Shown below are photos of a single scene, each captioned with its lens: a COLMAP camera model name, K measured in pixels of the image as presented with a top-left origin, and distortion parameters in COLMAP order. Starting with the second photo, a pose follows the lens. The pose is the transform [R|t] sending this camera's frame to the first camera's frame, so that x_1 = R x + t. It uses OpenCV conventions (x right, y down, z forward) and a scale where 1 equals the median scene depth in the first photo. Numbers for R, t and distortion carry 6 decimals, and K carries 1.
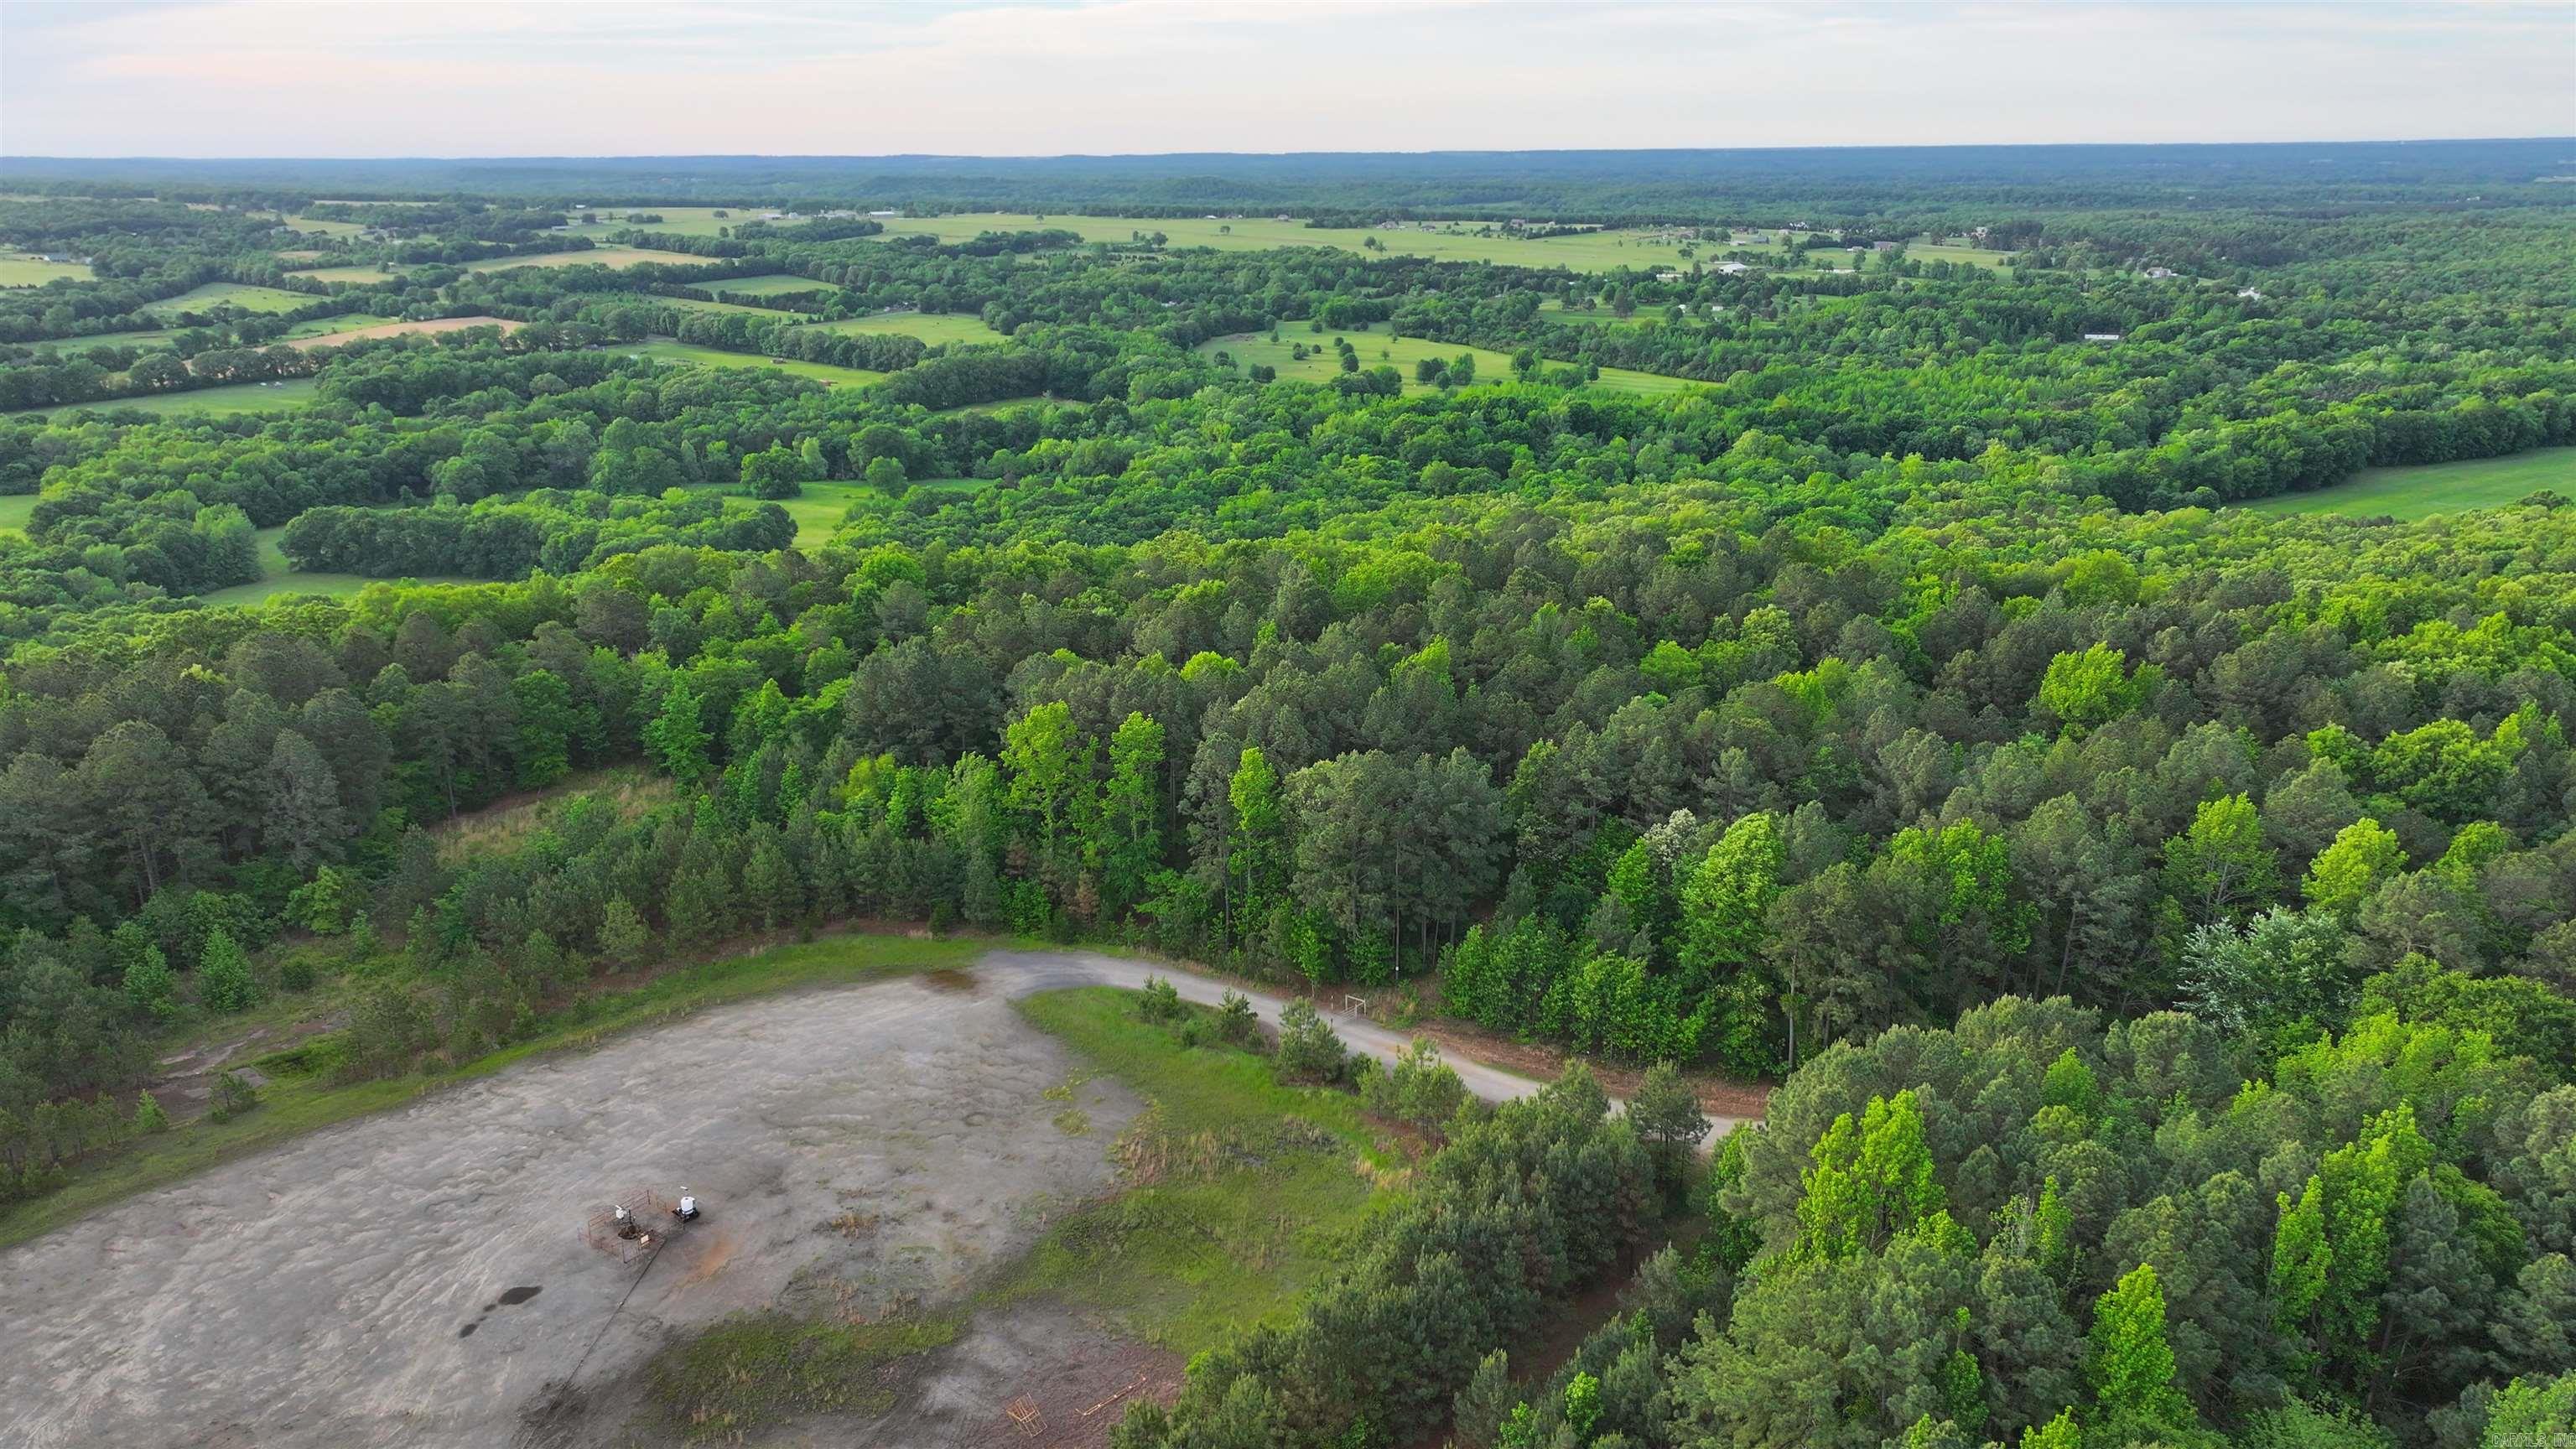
lens RADIAL K [[1801.6, 0, 1290.1], [0, 1801.6, 726.5], [0, 0, 1]] dist [0.001723, 0.015713]
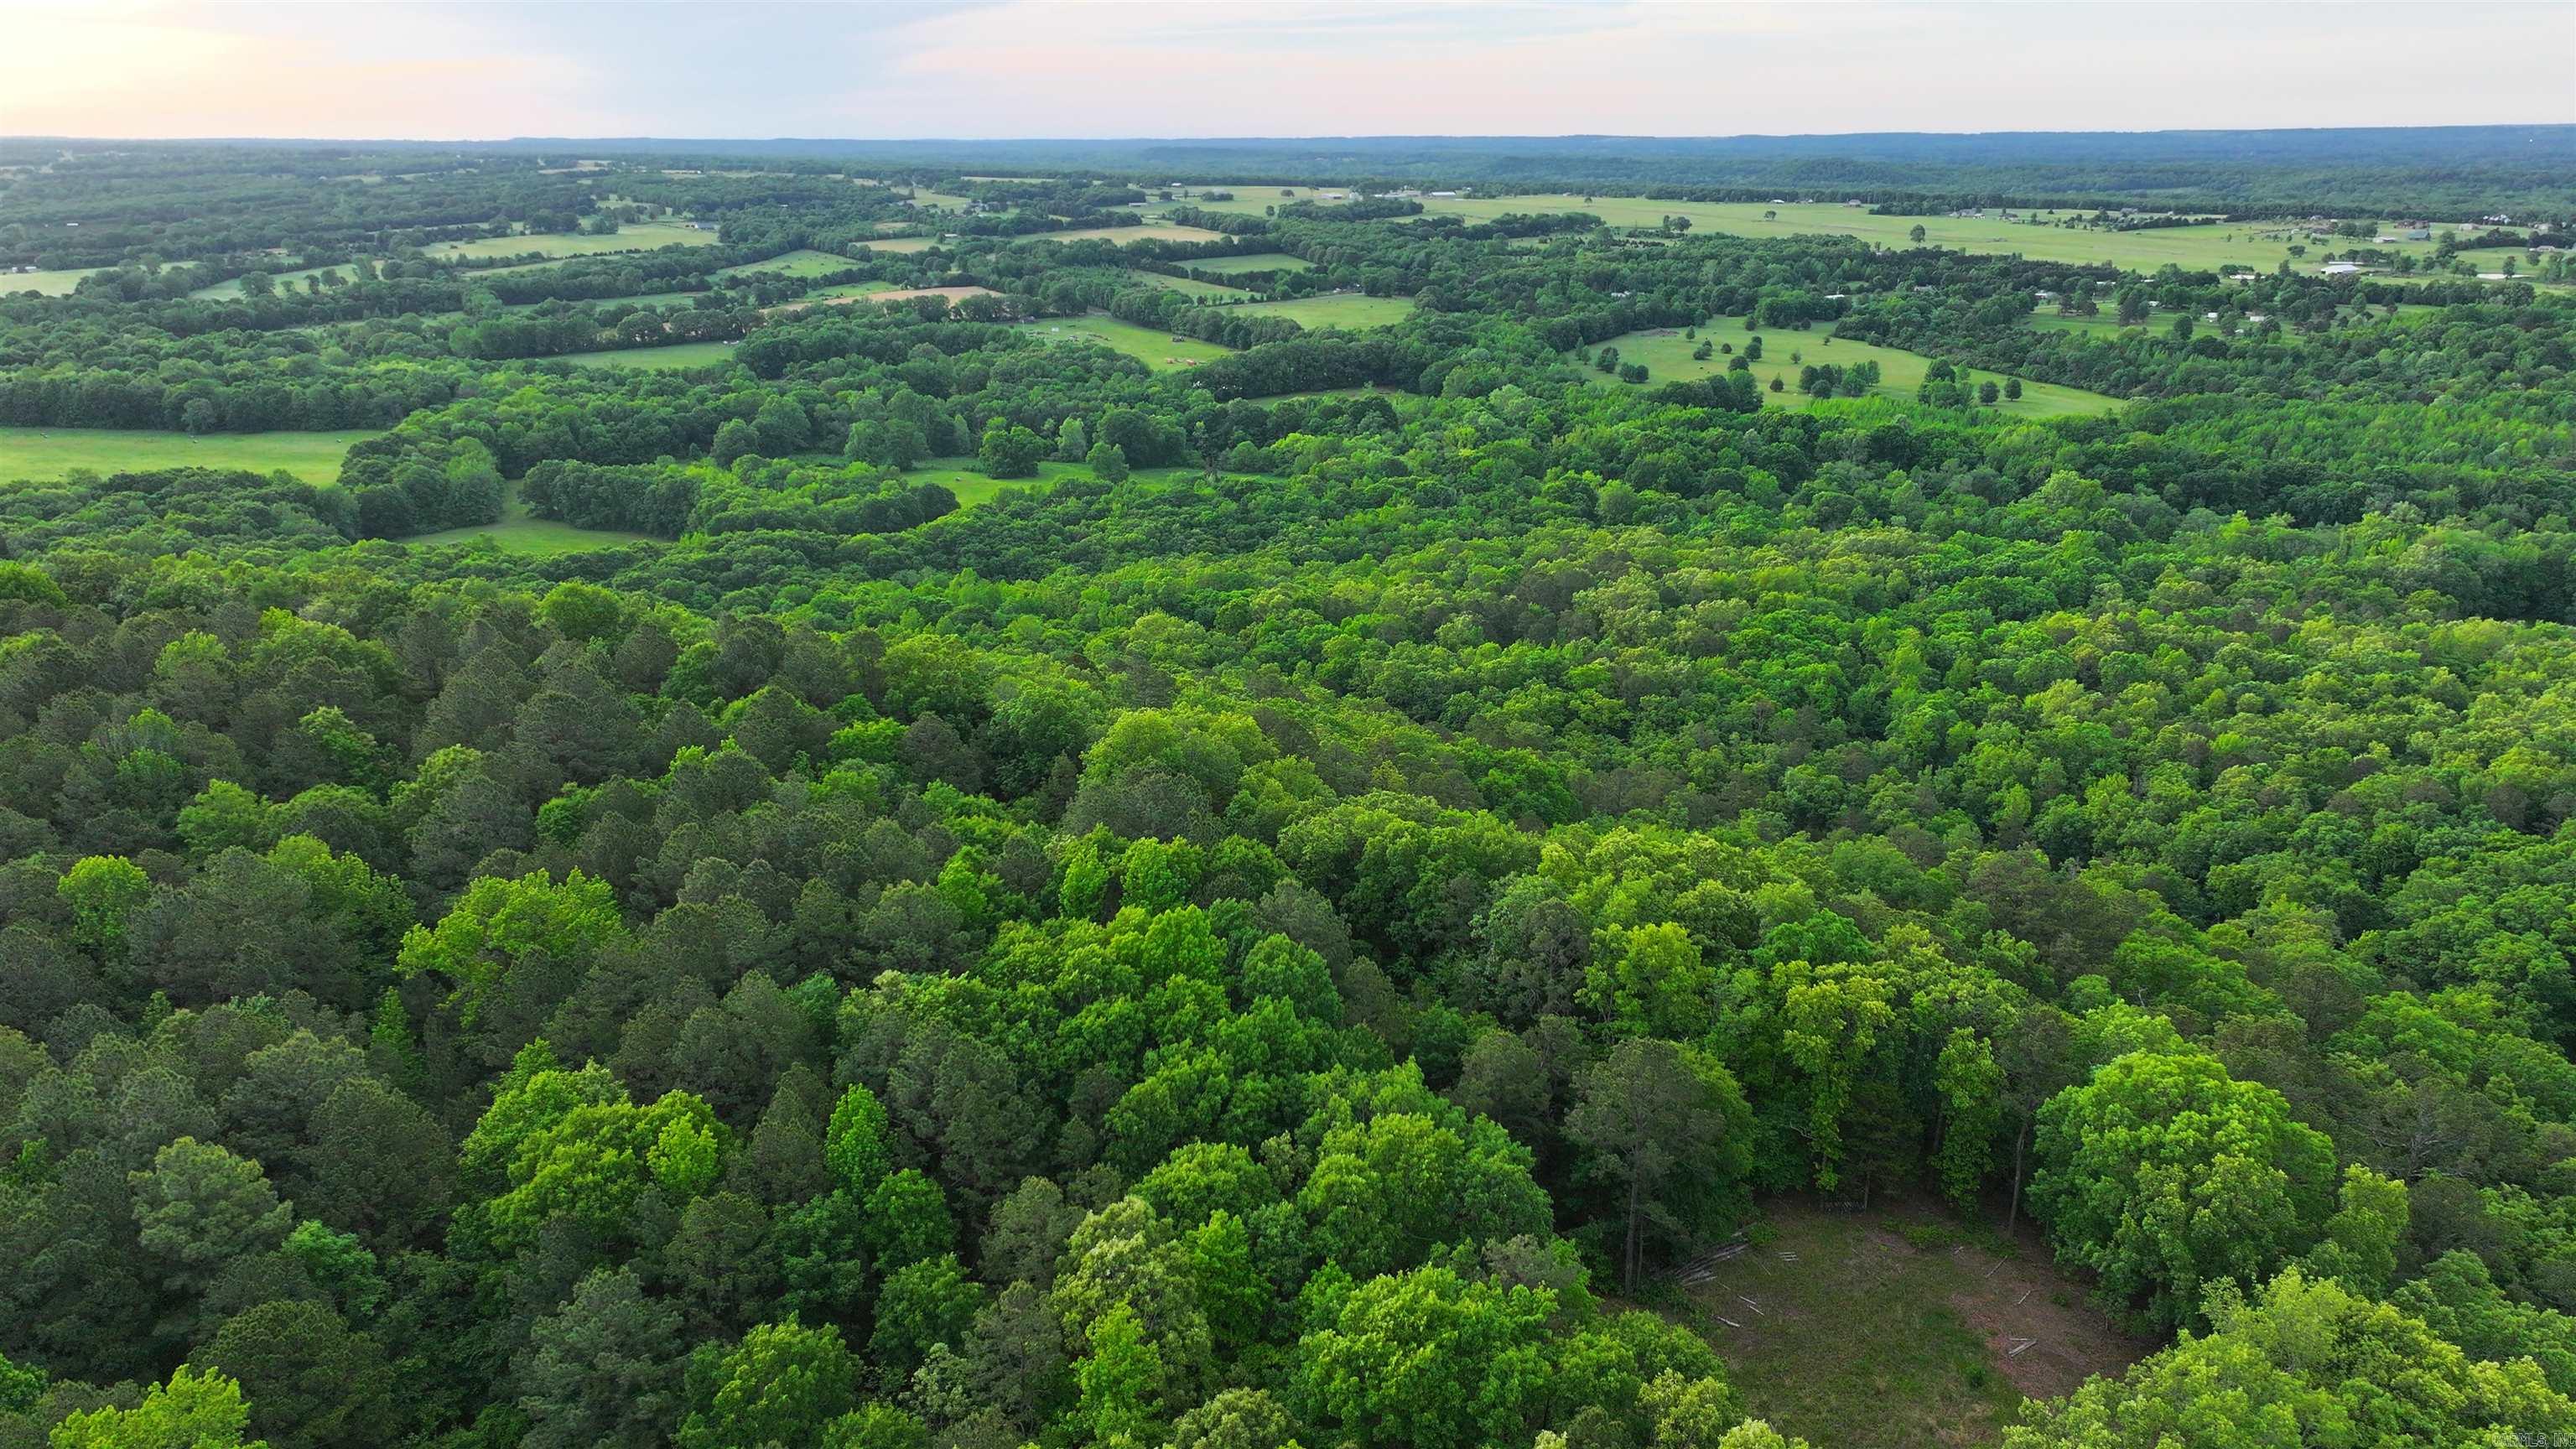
lens RADIAL K [[1801.6, 0, 1292.7], [0, 1801.6, 720.8], [0, 0, 1]] dist [0.001723, 0.015713]
pose [[0.935313, 0.110252, -0.336207, 0.288359], [-0.107849, 0.993830, 0.025877, -0.045706], [0.336985, 0.012057, 0.941433, 0.142410]]
